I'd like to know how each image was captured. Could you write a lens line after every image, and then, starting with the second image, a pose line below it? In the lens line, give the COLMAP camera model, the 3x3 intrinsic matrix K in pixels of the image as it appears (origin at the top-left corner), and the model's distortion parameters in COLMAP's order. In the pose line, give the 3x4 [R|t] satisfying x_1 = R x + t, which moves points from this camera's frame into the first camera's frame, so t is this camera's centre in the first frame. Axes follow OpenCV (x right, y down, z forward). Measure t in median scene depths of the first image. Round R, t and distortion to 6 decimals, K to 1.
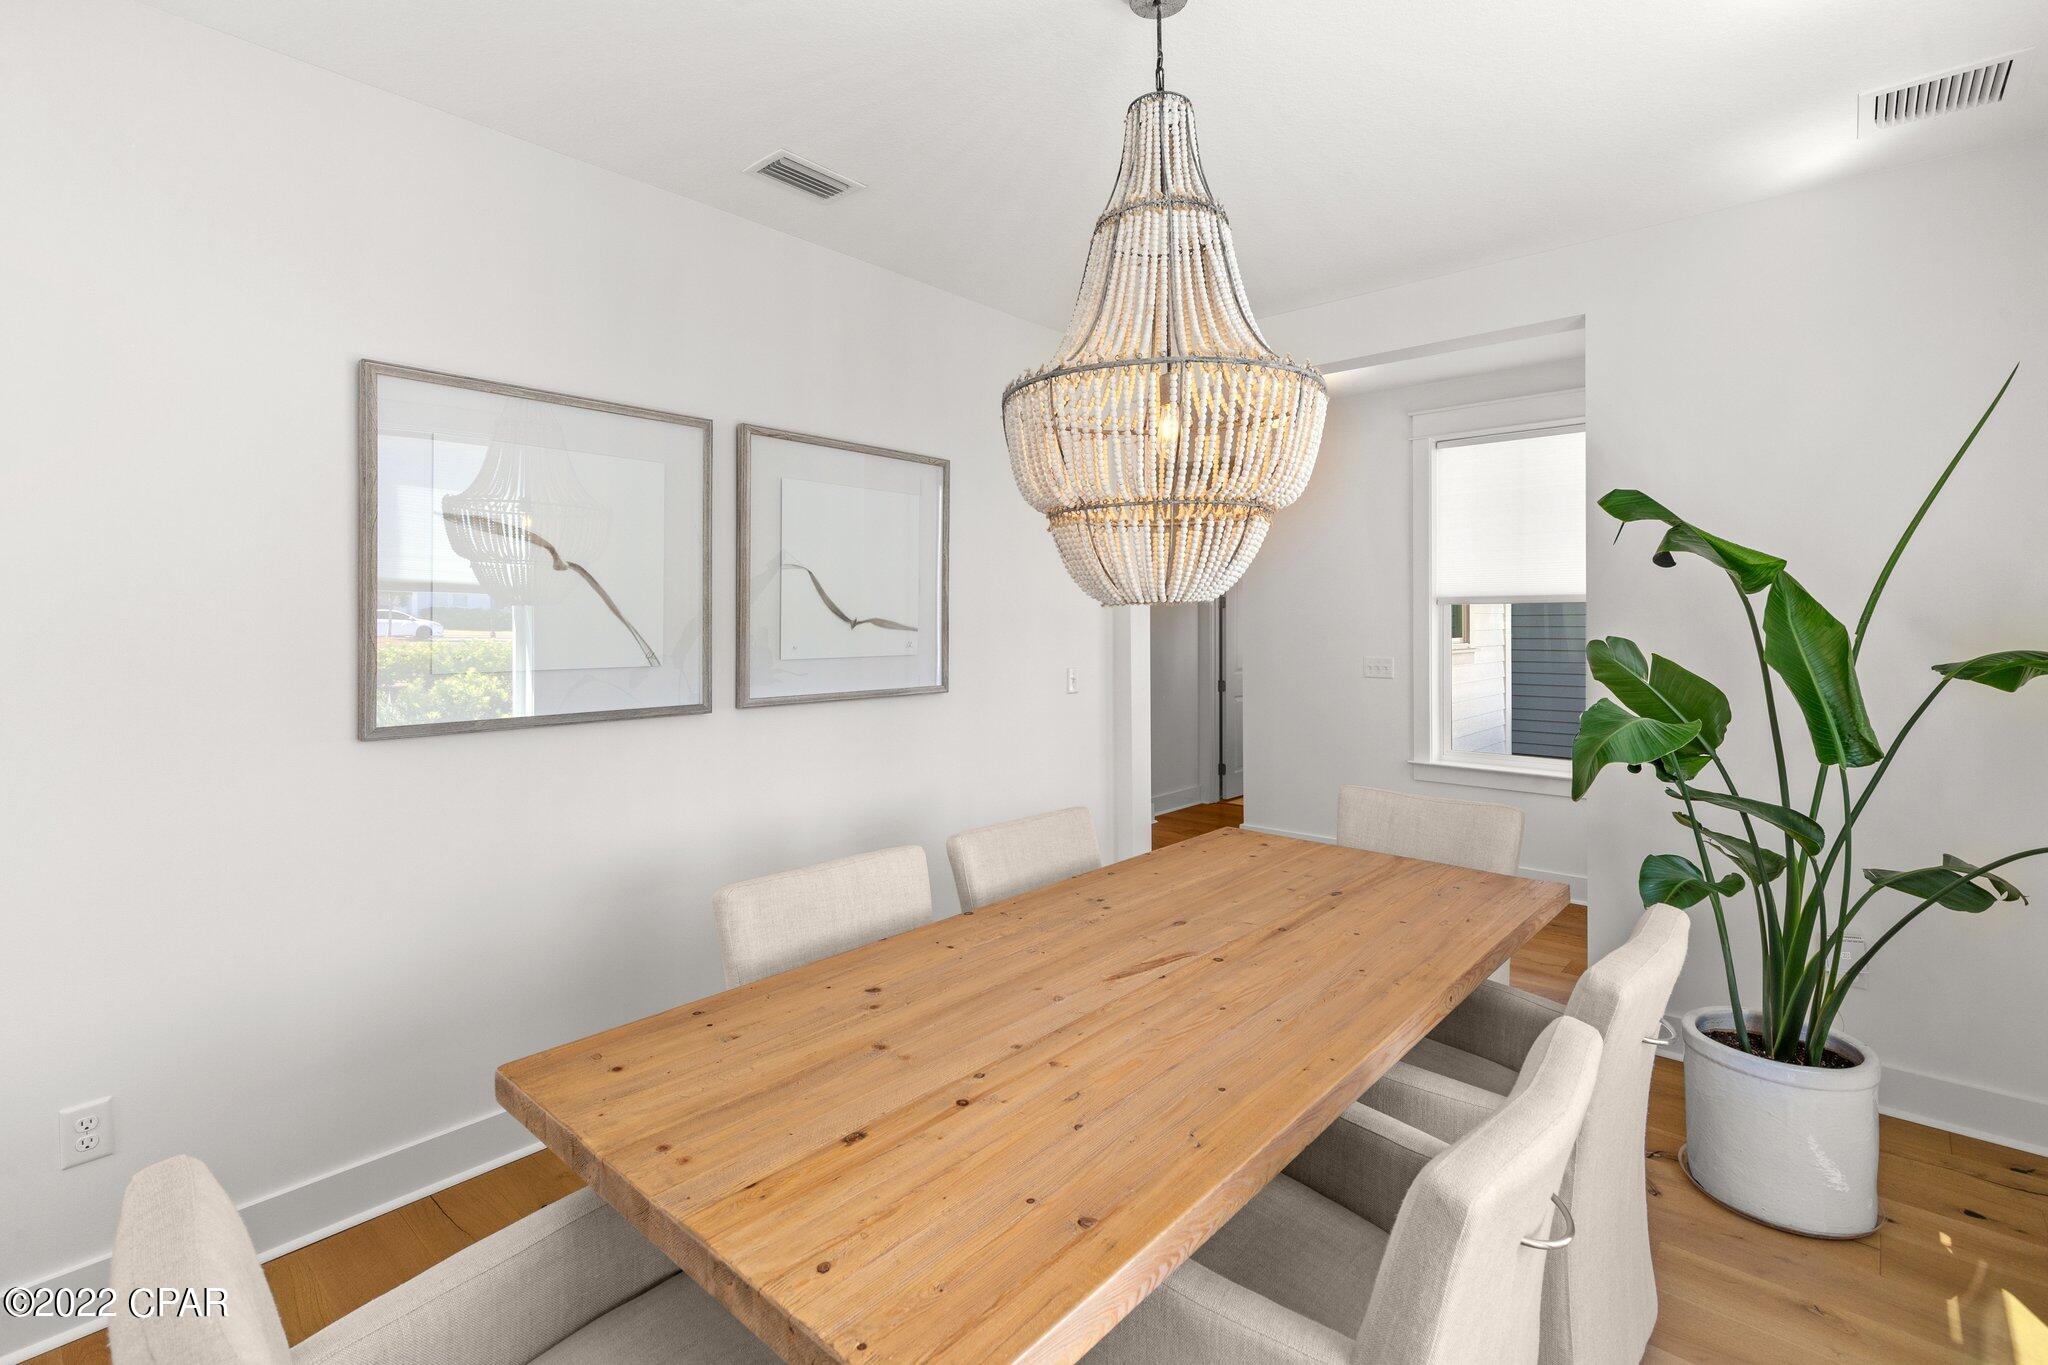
lens RADIAL K [[954.1, 0, 1029.1], [0, 954.1, 608.8], [0, 0, 1]] dist [-0.000487, -0.000085]
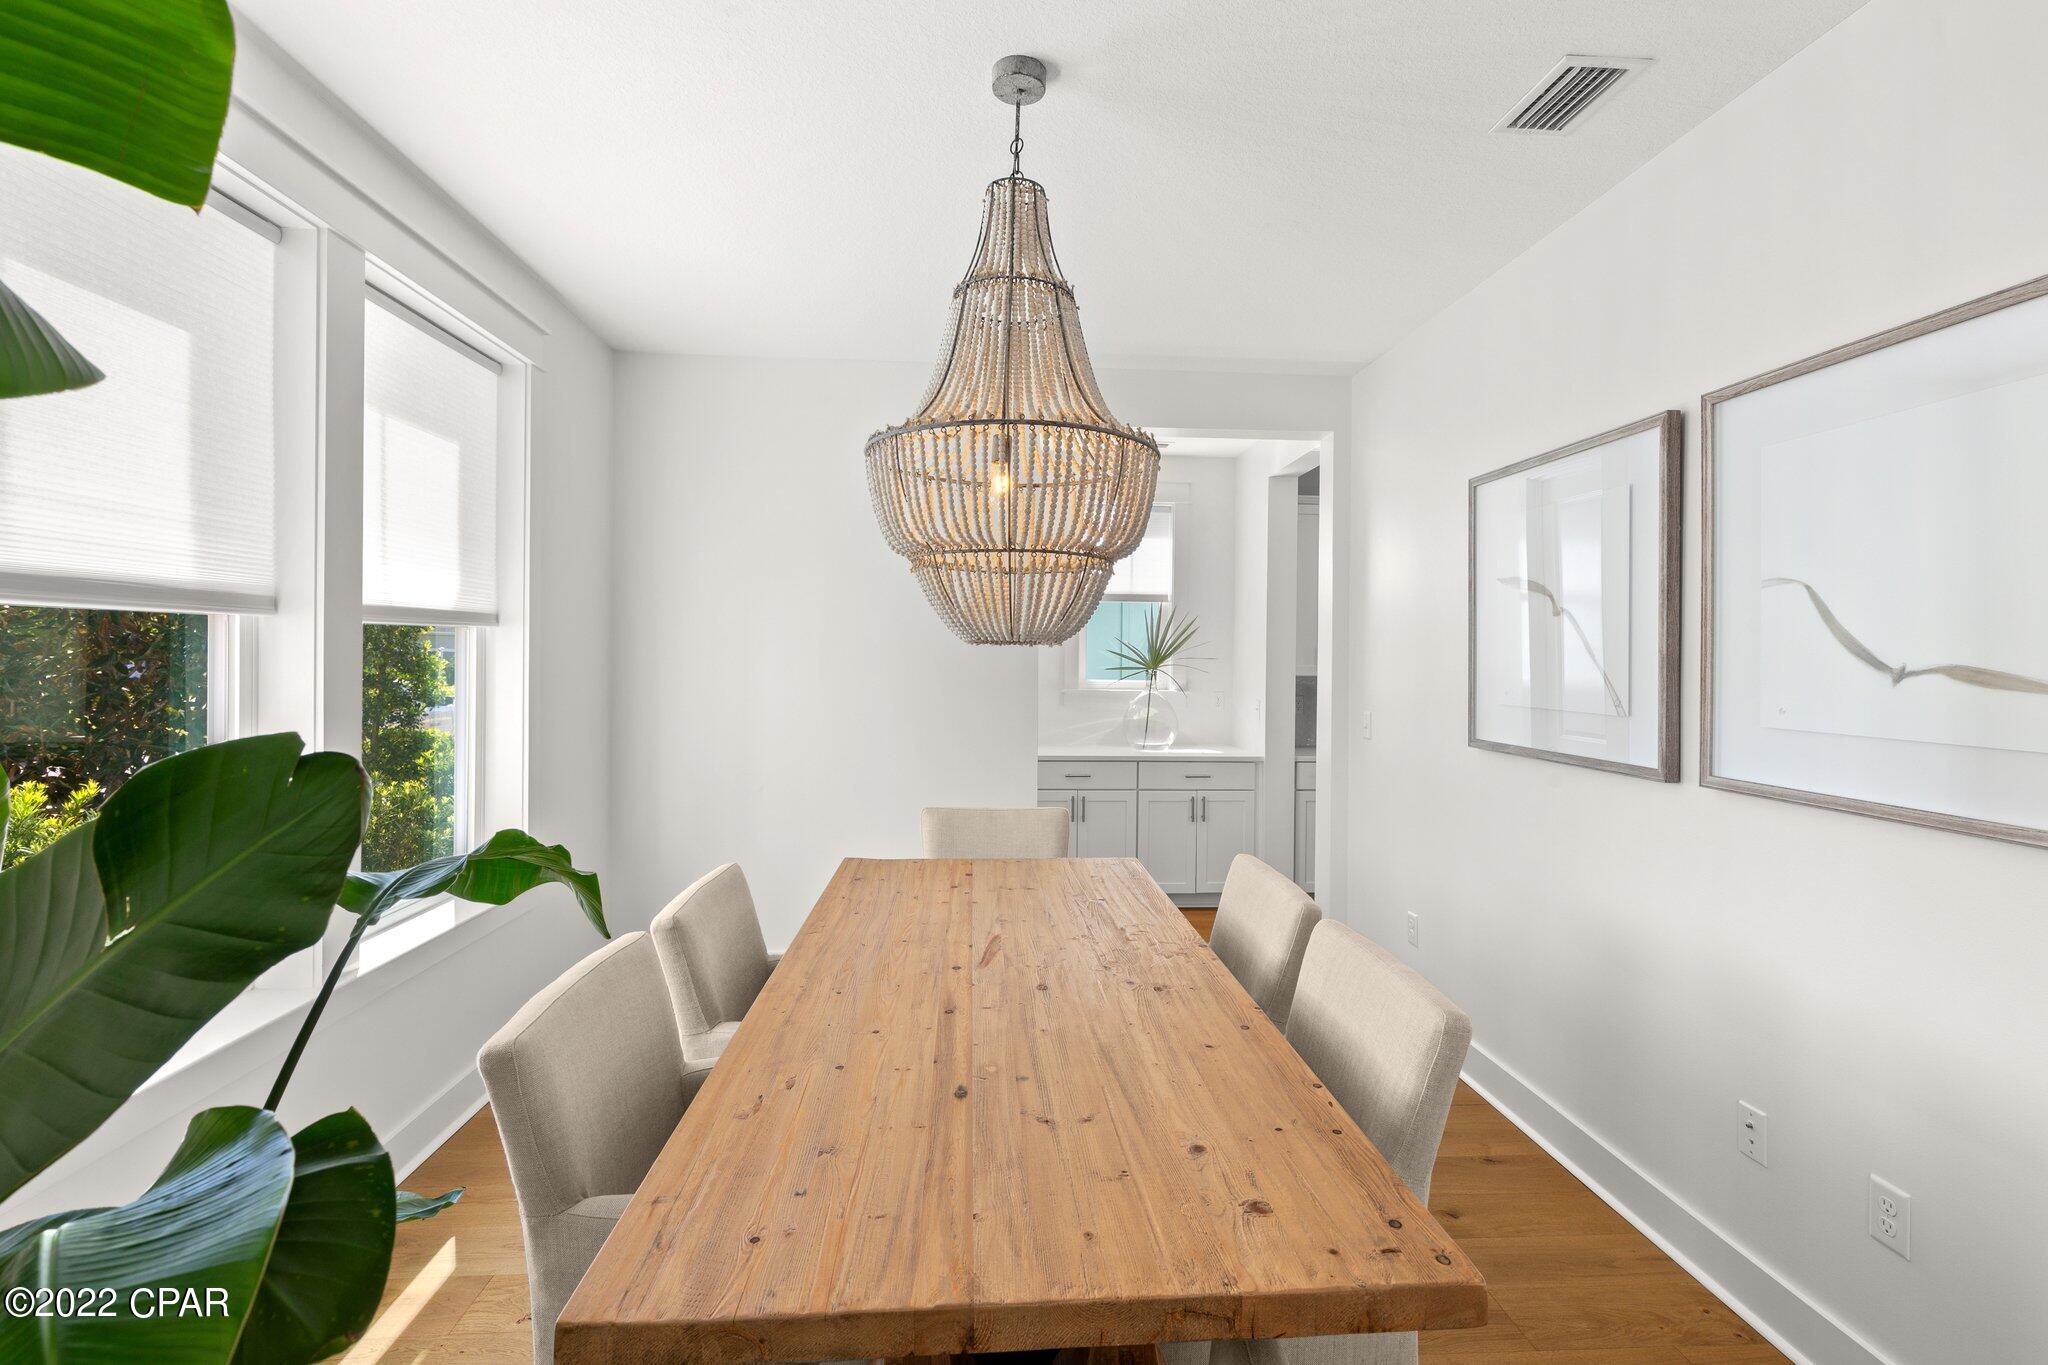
lens RADIAL K [[955.2, 0, 1050.7], [0, 955.2, 663.3], [0, 0, 1]] dist [0.000374, -0.000182]
pose [[-0.687368, 0.000377, -0.726310, 0.637886], [-0.001259, 0.999998, 0.001710, 0.011147], [0.726309, 0.002090, -0.687366, 1.269823]]
